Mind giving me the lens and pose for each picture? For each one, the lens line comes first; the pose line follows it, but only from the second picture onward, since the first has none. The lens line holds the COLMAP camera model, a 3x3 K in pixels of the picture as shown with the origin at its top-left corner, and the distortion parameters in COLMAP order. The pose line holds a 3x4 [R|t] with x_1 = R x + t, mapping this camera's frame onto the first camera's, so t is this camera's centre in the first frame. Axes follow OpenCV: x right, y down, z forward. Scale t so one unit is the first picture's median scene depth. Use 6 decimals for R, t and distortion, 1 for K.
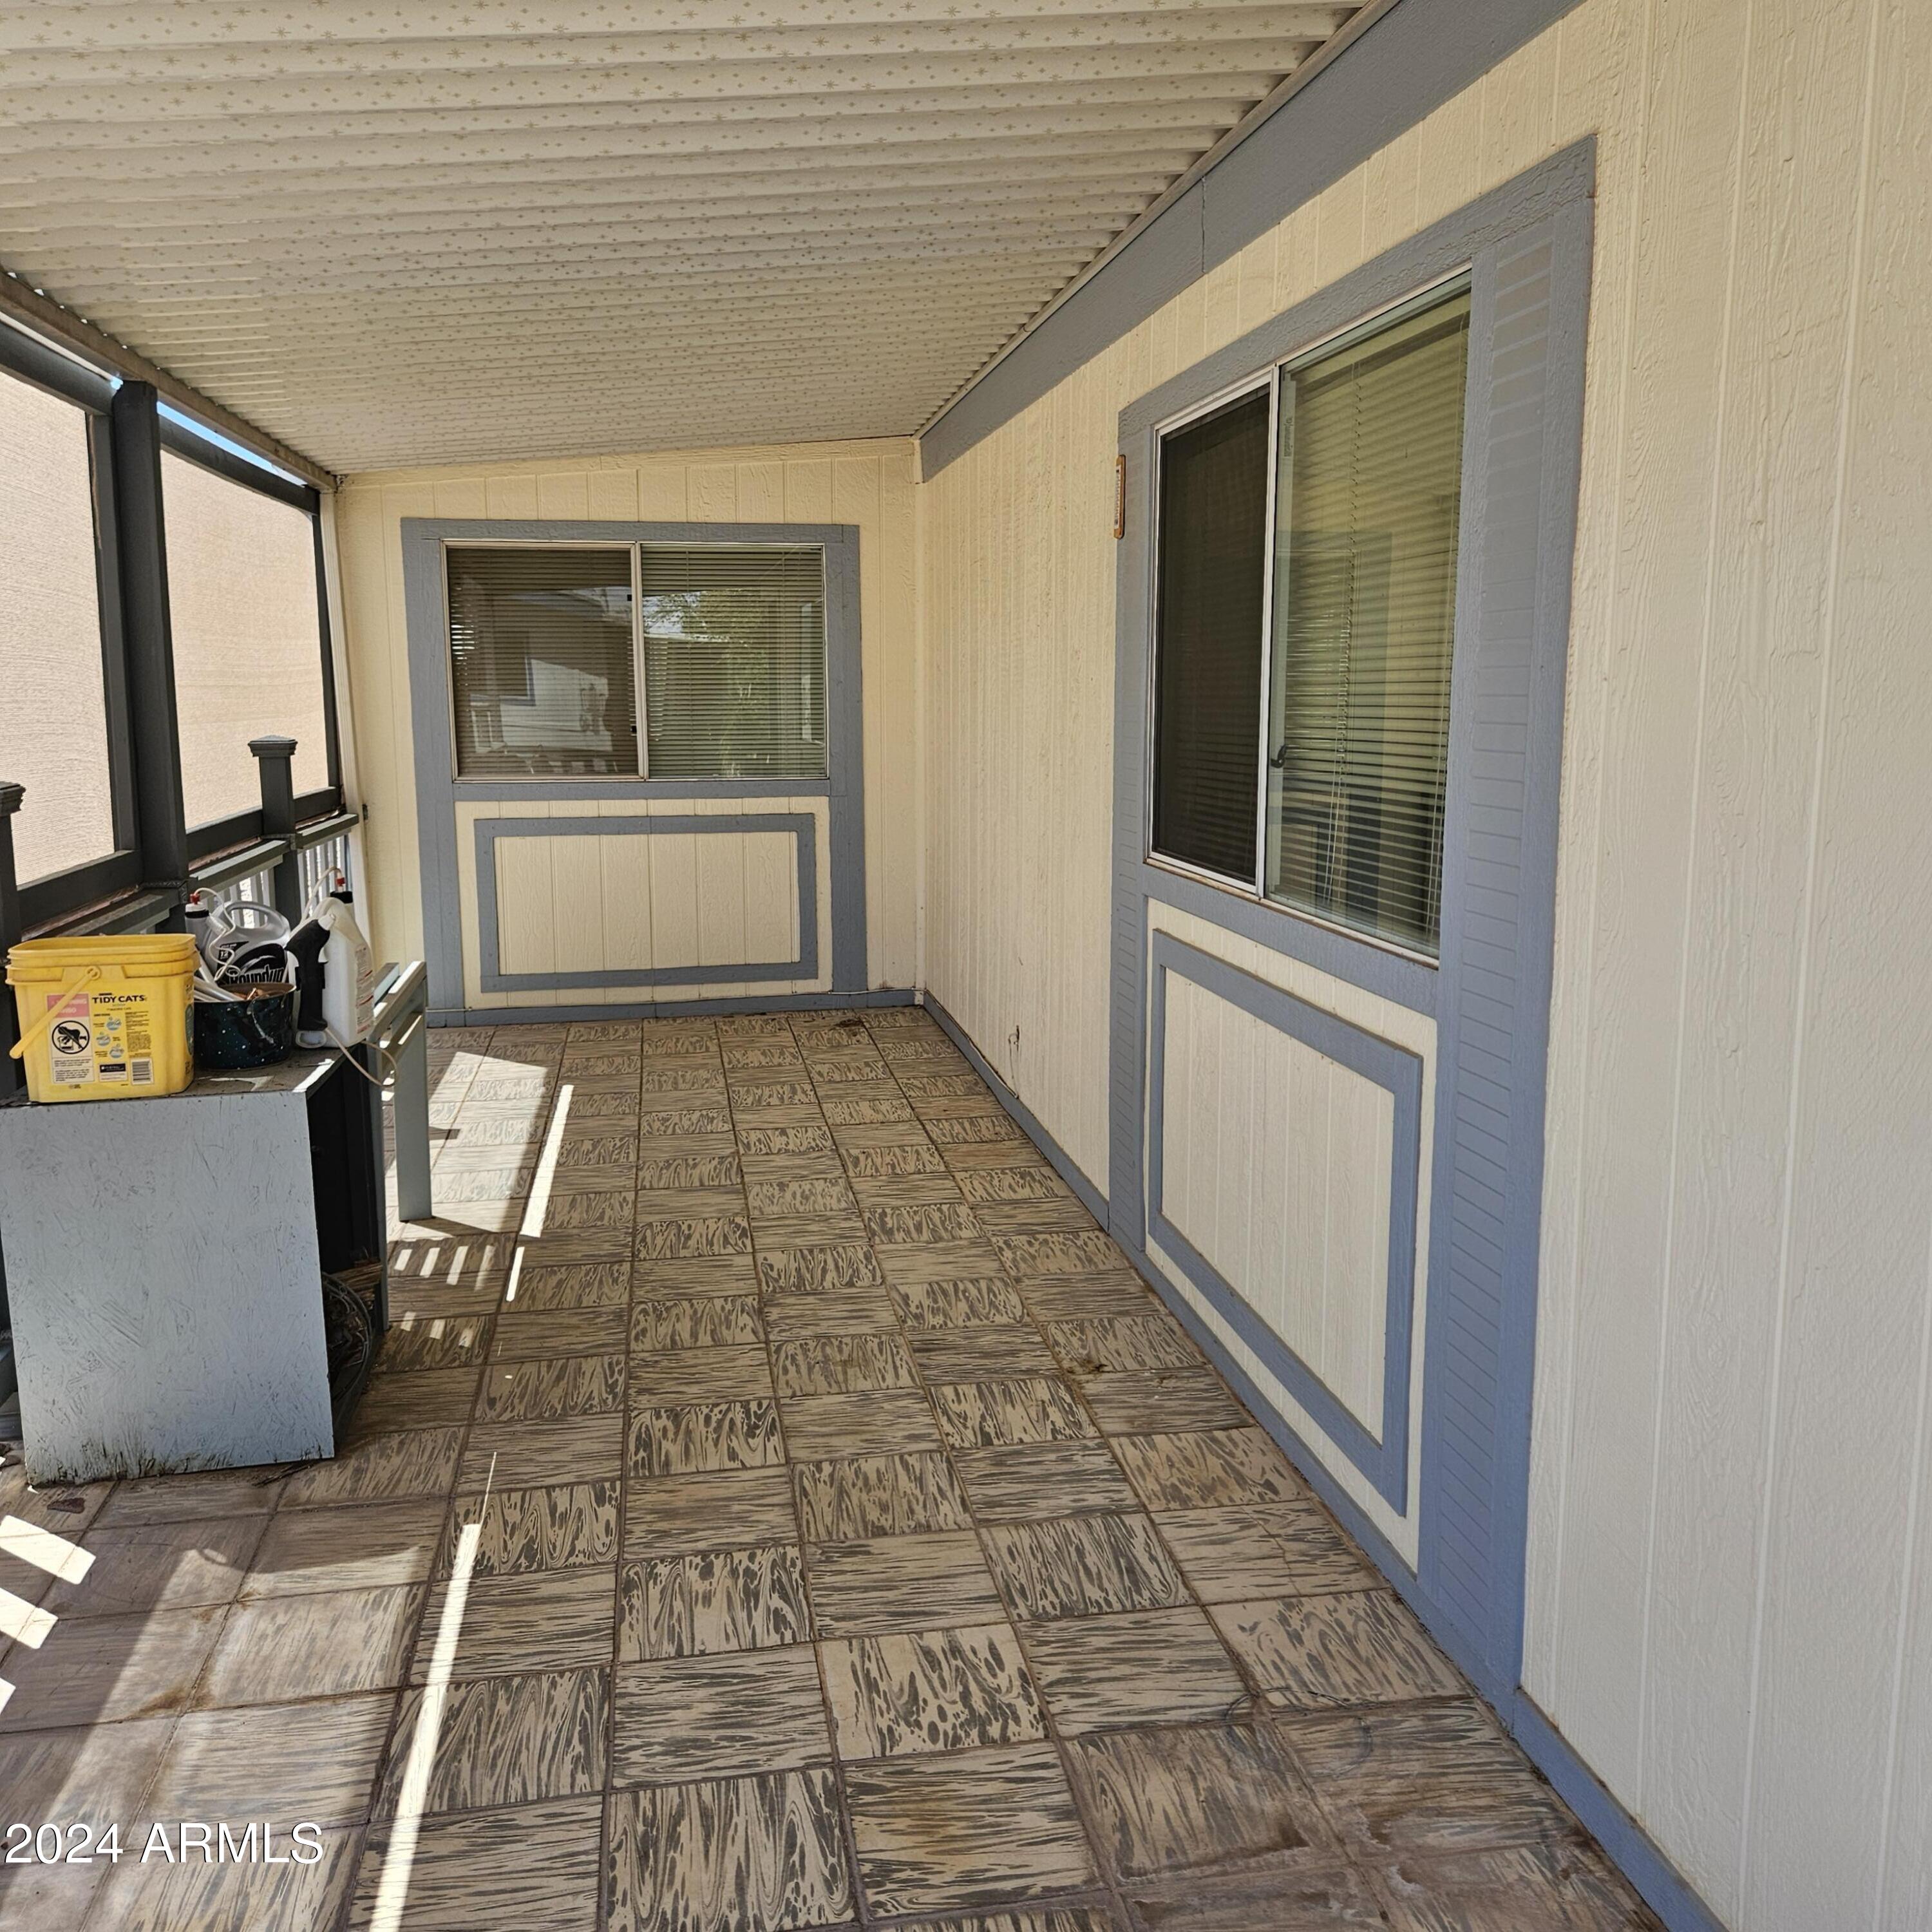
lens RADIAL K [[1711.0, 0, 953.4], [0, 1711.0, 942.6], [0, 0, 1]] dist [0.084661, -0.077542]
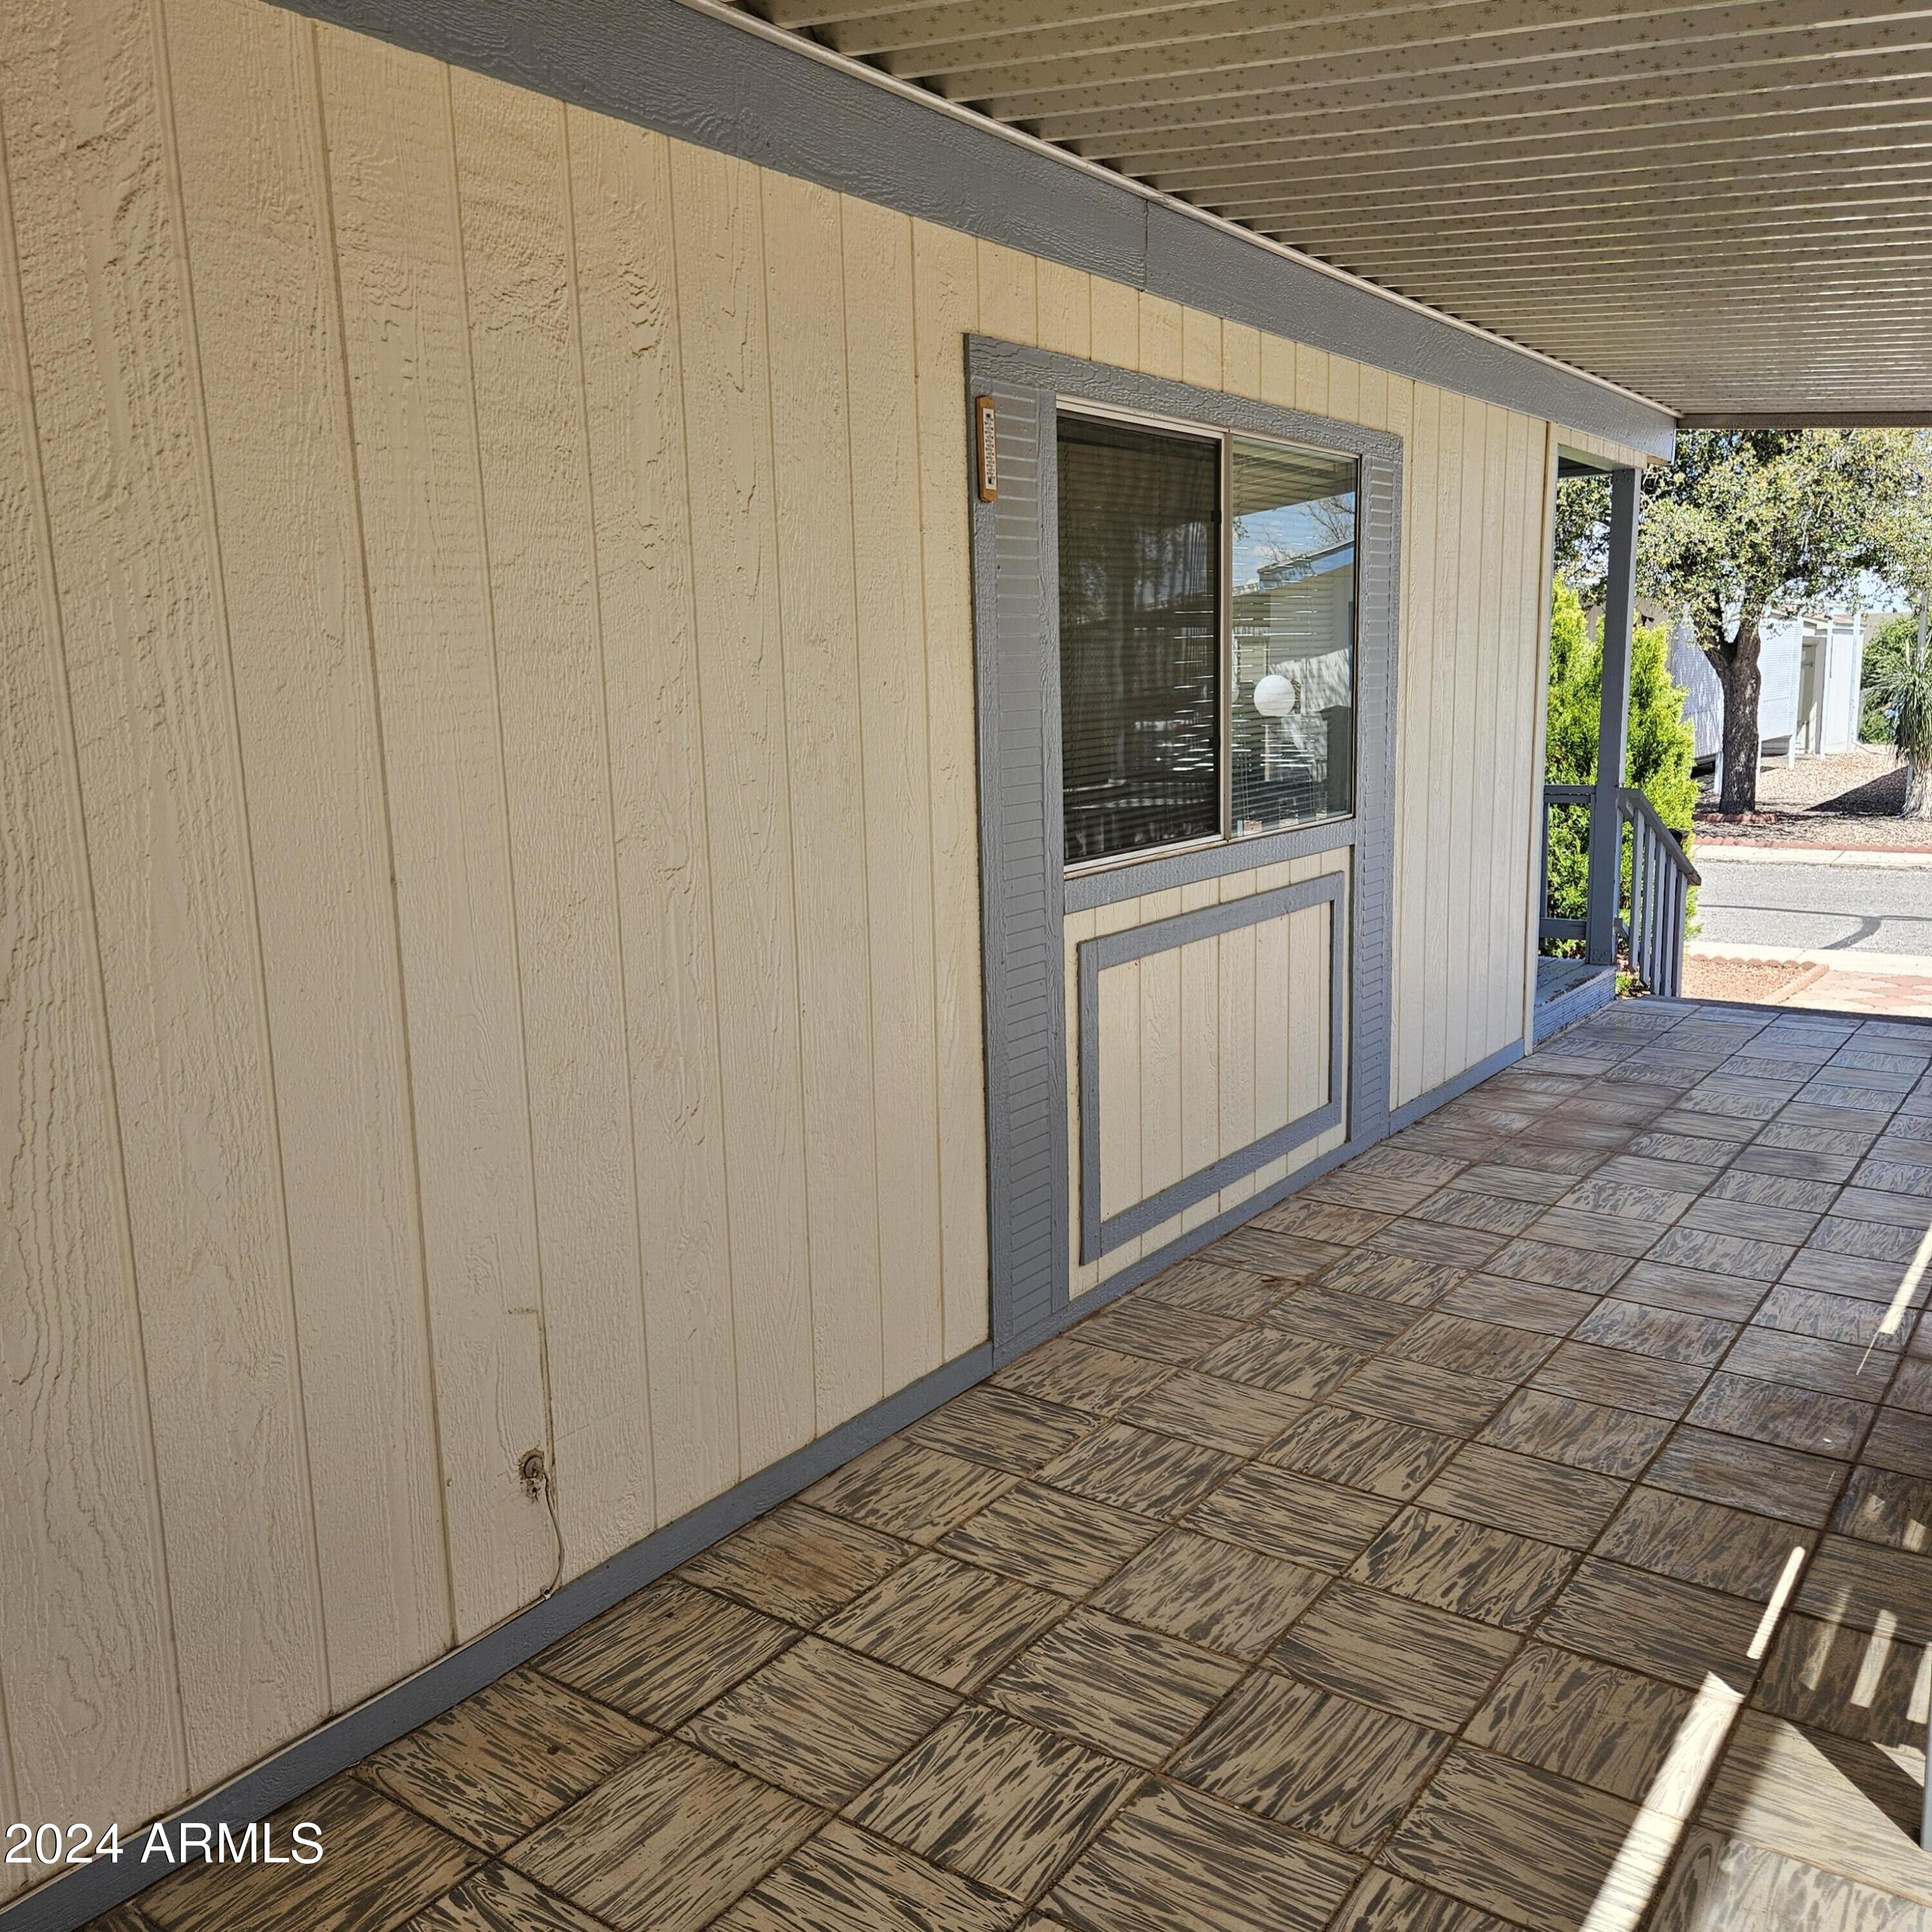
lens RADIAL K [[1711.0, 0, 968.7], [0, 1711.0, 974.1], [0, 0, 1]] dist [0.084661, -0.077542]
pose [[-0.705478, -0.105077, 0.700899, -0.616747], [0.132578, 0.951925, 0.276154, -0.320209], [-0.696221, 0.287744, -0.657631, 2.053921]]
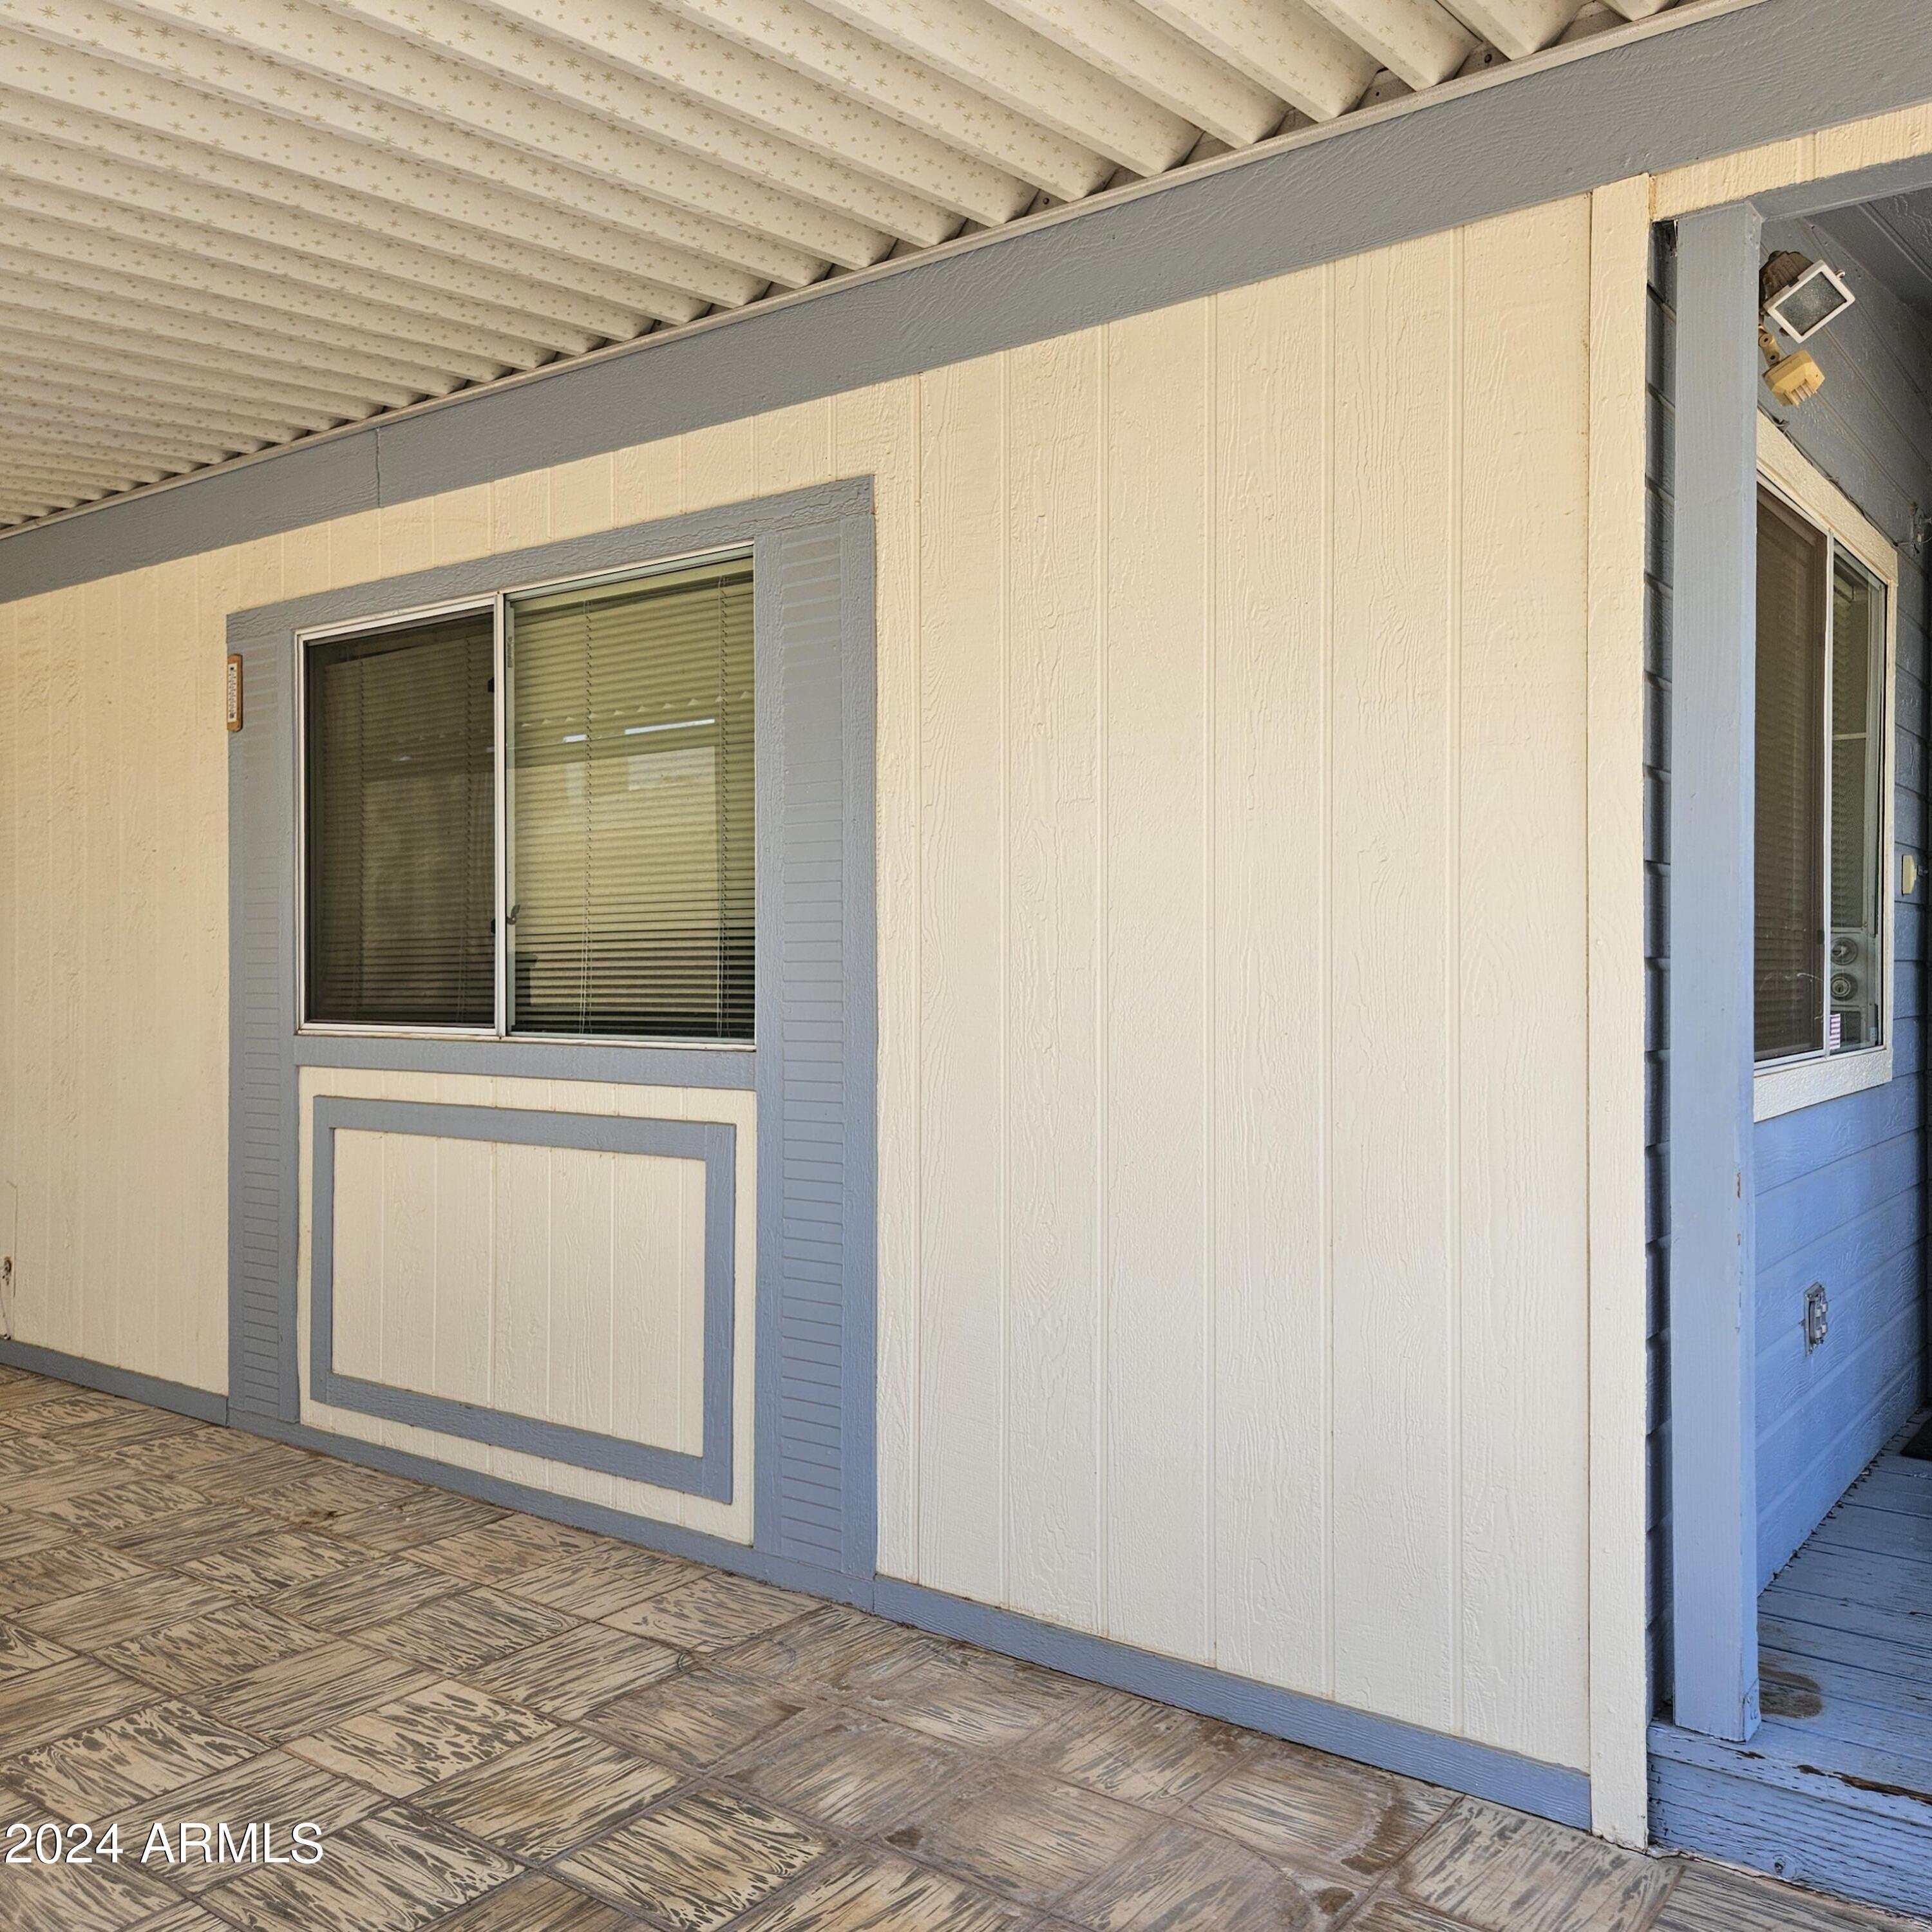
lens RADIAL K [[1711.0, 0, 970.8], [0, 1711.0, 982.5], [0, 0, 1]] dist [0.084661, -0.077542]
pose [[0.726621, -0.002477, 0.687034, -0.389827], [0.101641, 0.989377, -0.103930, 0.090821], [-0.679478, 0.145349, 0.719155, -0.050189]]
